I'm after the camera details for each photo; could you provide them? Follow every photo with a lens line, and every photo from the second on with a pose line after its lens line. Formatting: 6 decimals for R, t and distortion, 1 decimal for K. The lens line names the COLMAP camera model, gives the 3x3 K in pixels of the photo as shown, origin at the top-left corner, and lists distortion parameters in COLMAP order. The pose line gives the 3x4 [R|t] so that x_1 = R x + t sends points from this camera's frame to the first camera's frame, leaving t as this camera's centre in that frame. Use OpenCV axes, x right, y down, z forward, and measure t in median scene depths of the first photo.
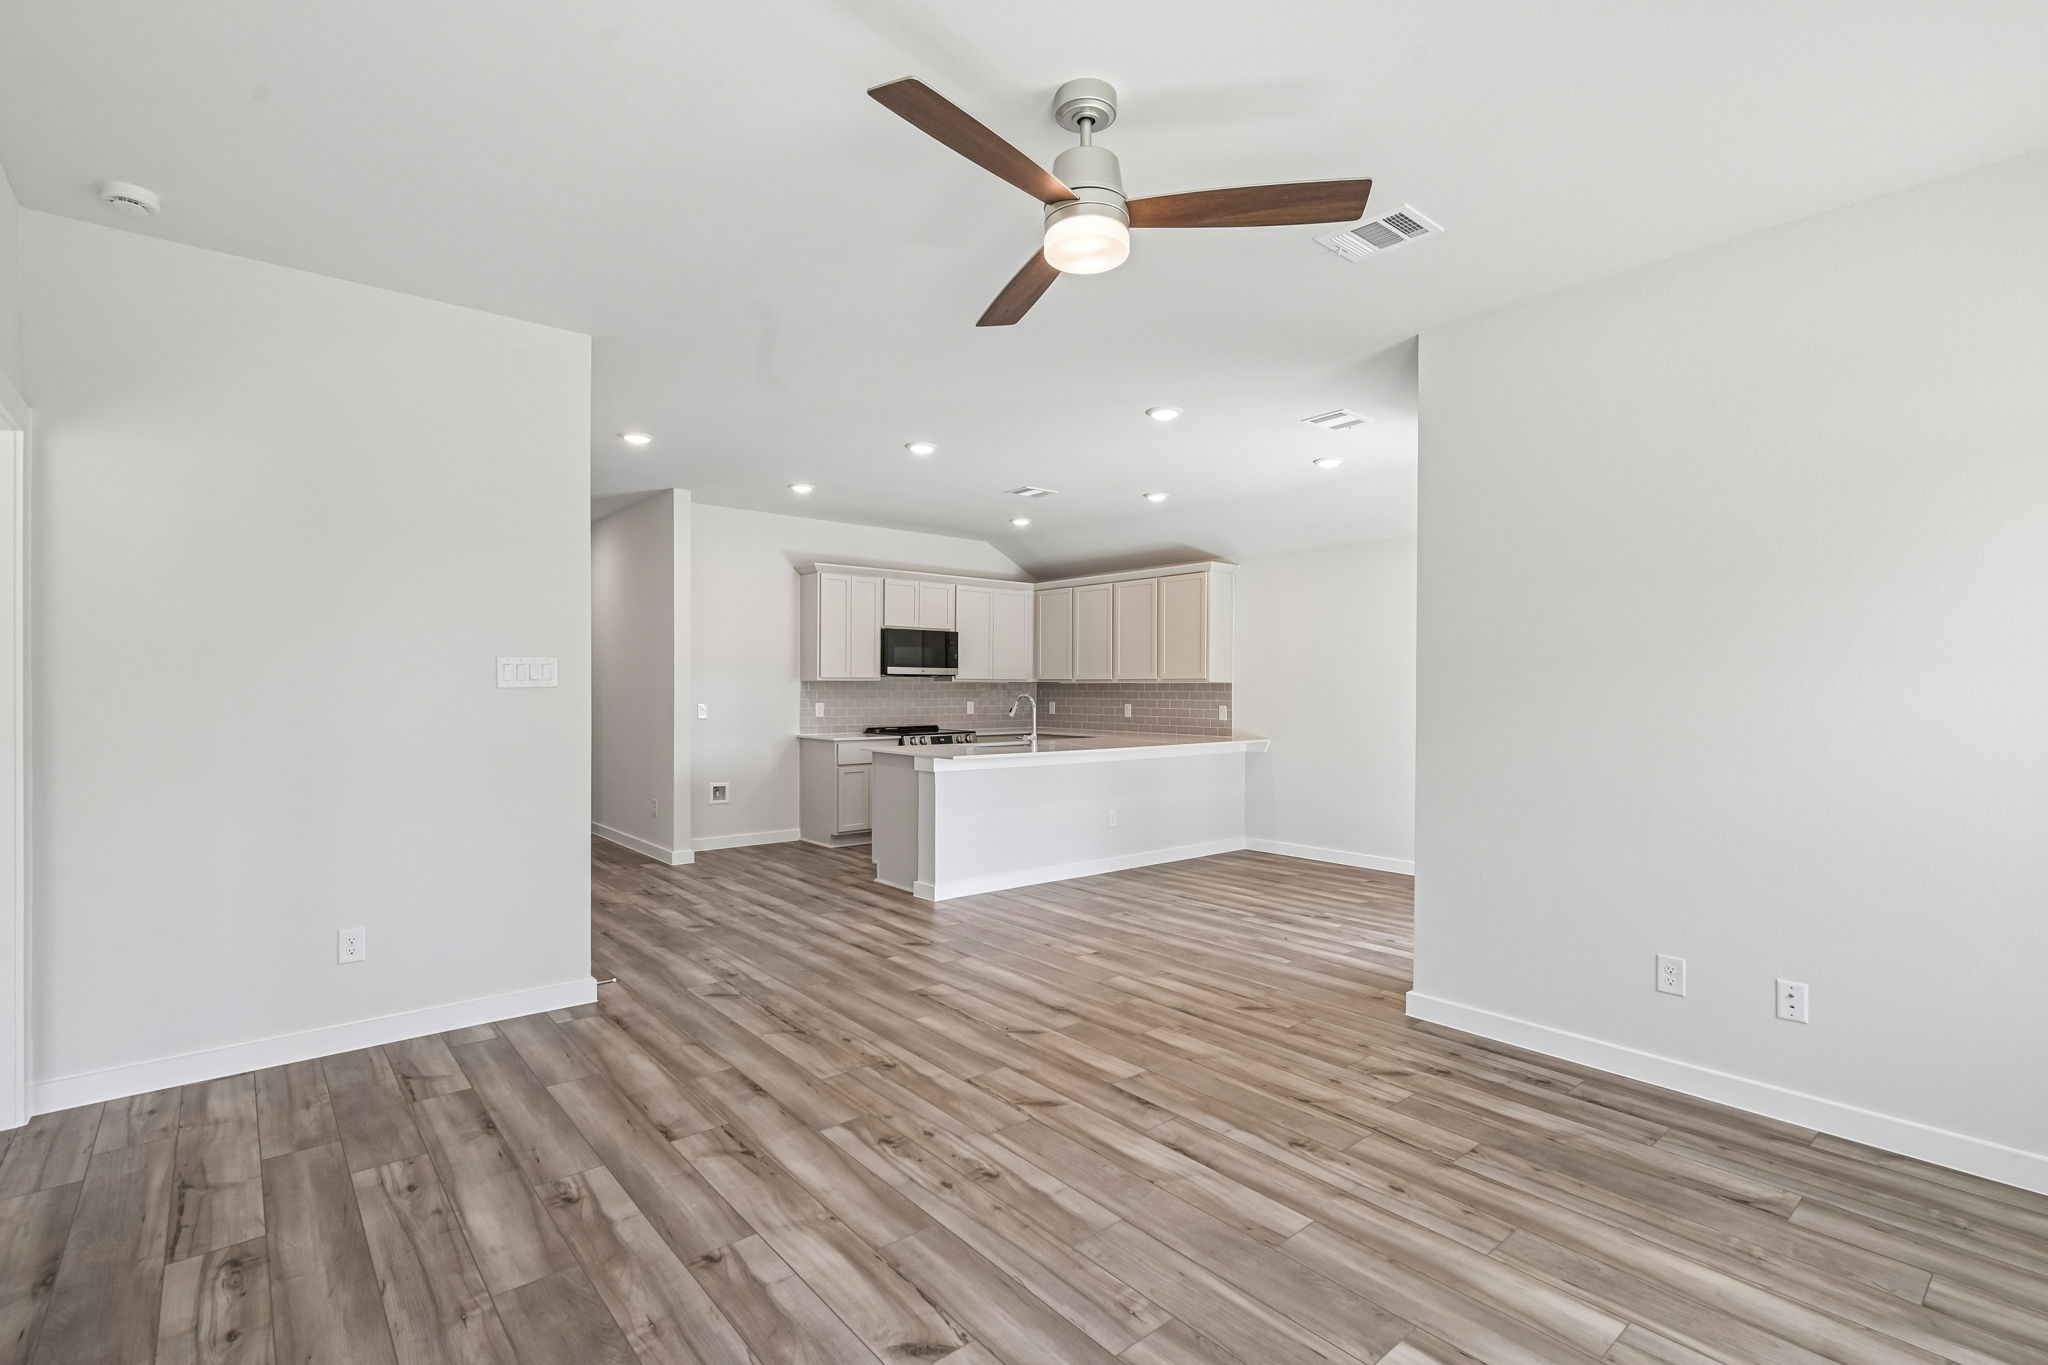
lens RADIAL K [[943.0, 0, 1028.1], [0, 943.0, 694.9], [0, 0, 1]] dist [0.005075, -0.000604]
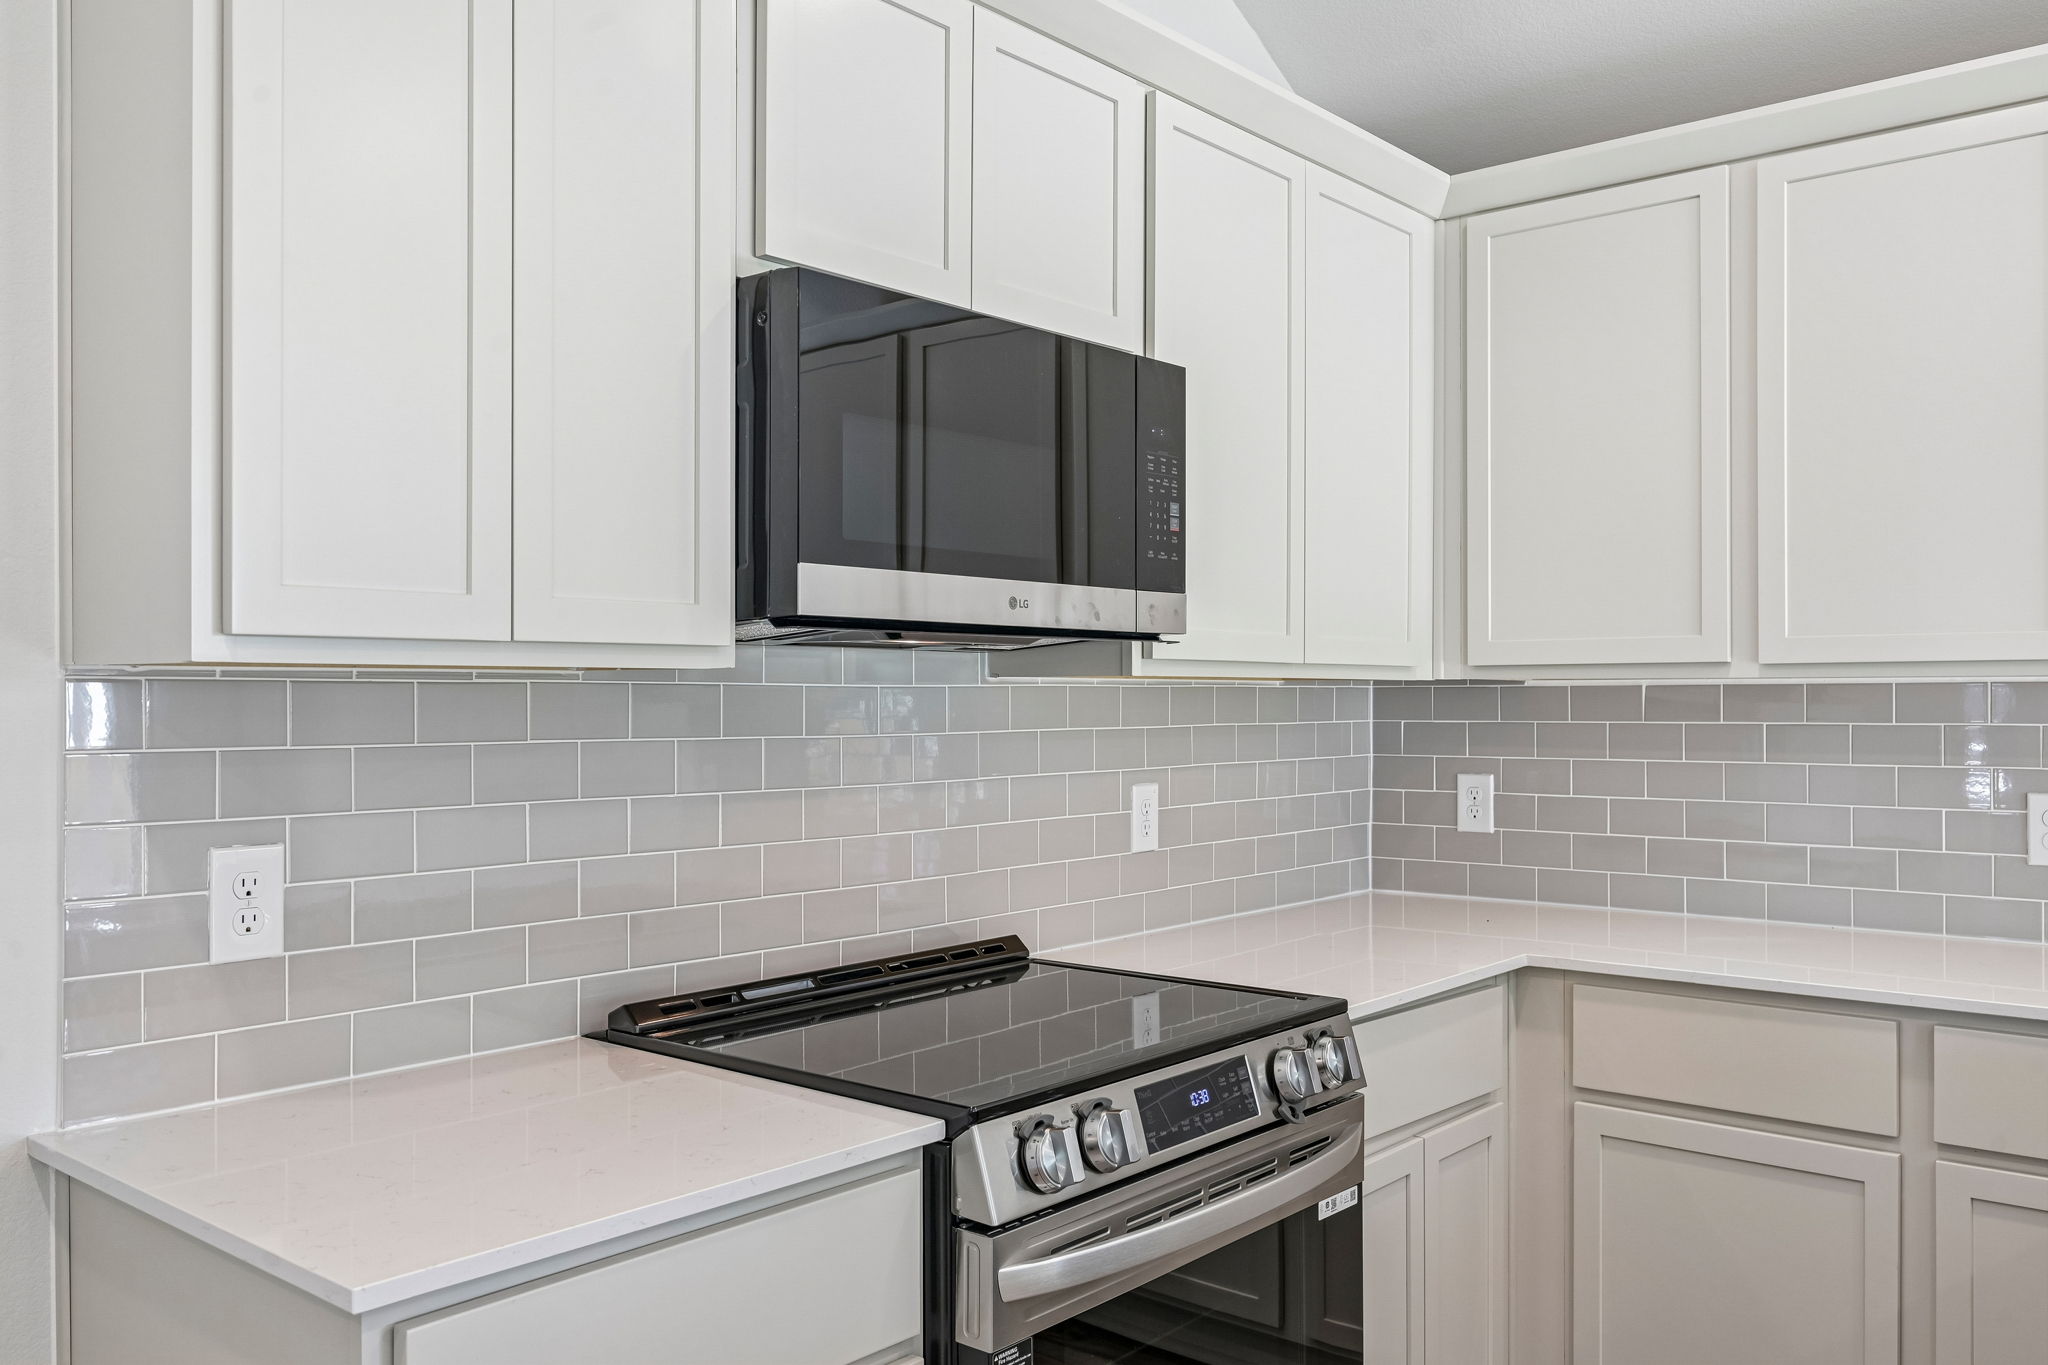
lens RADIAL K [[1642.9, 0, 1023.3], [0, 1642.9, 690.0], [0, 0, 1]] dist [-0.005648, -0.000202]
pose [[0.987306, -0.005257, 0.158746, -0.255980], [0.007223, 0.999904, -0.011811, -0.015006], [-0.158668, 0.012807, 0.987249, 1.279440]]
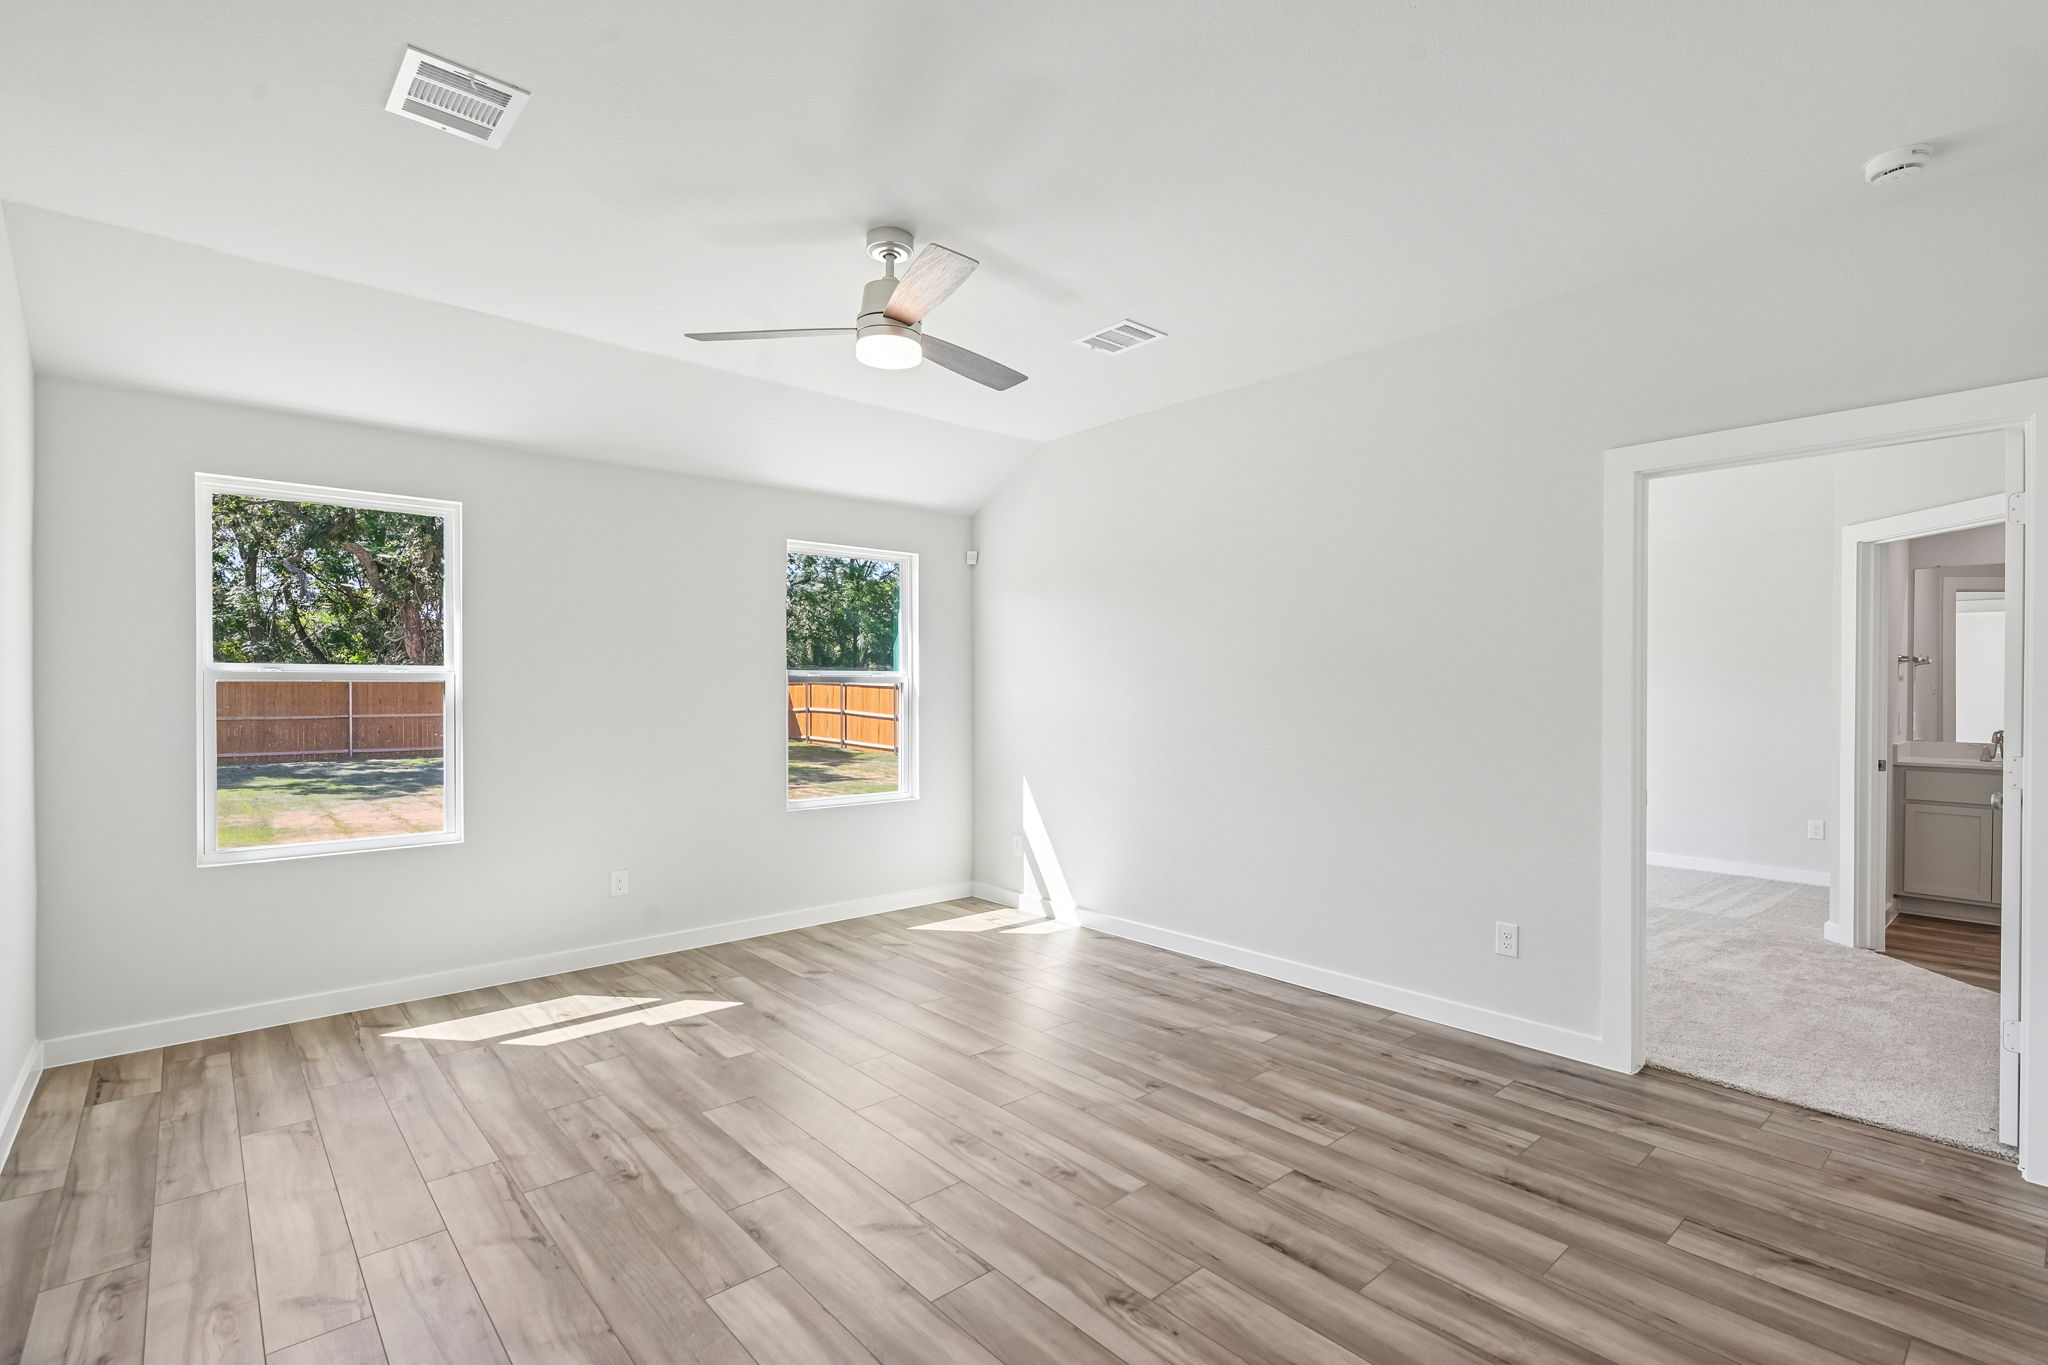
lens RADIAL K [[943.0, 0, 1028.1], [0, 943.0, 694.9], [0, 0, 1]] dist [0.005075, -0.000604]
pose [[-0.999787, -0.003955, -0.020235, -0.049640], [-0.004339, 0.999811, 0.018954, -0.012321], [0.020156, 0.019038, -0.999616, 1.075370]]
